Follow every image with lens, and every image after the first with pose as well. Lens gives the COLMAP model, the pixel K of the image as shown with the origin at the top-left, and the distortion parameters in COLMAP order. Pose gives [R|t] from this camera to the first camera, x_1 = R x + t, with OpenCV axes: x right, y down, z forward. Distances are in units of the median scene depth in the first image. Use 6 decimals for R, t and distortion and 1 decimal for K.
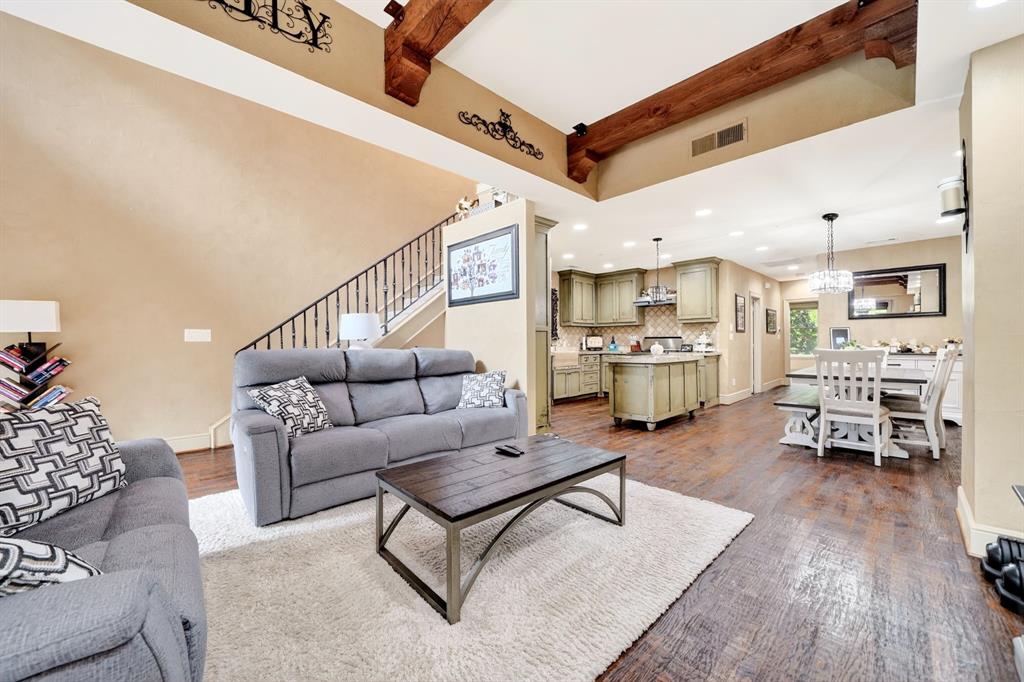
lens RADIAL K [[394.6, 0, 511.8], [0, 394.6, 342.2], [0, 0, 1]] dist [-0.005203, -0.000106]
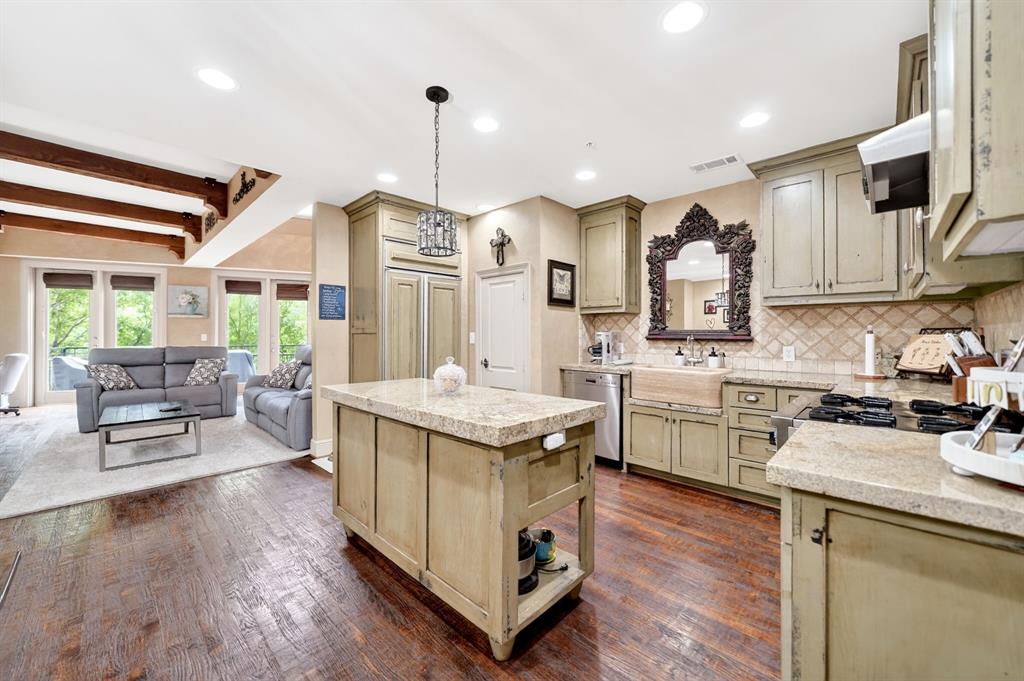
lens RADIAL K [[394.6, 0, 509.0], [0, 394.6, 335.5], [0, 0, 1]] dist [-0.005203, -0.000106]
pose [[0.040775, 0.011916, -0.999097, 0.526642], [0.004327, 0.999917, 0.012103, -0.019317], [0.999159, -0.004816, 0.040720, 0.731520]]
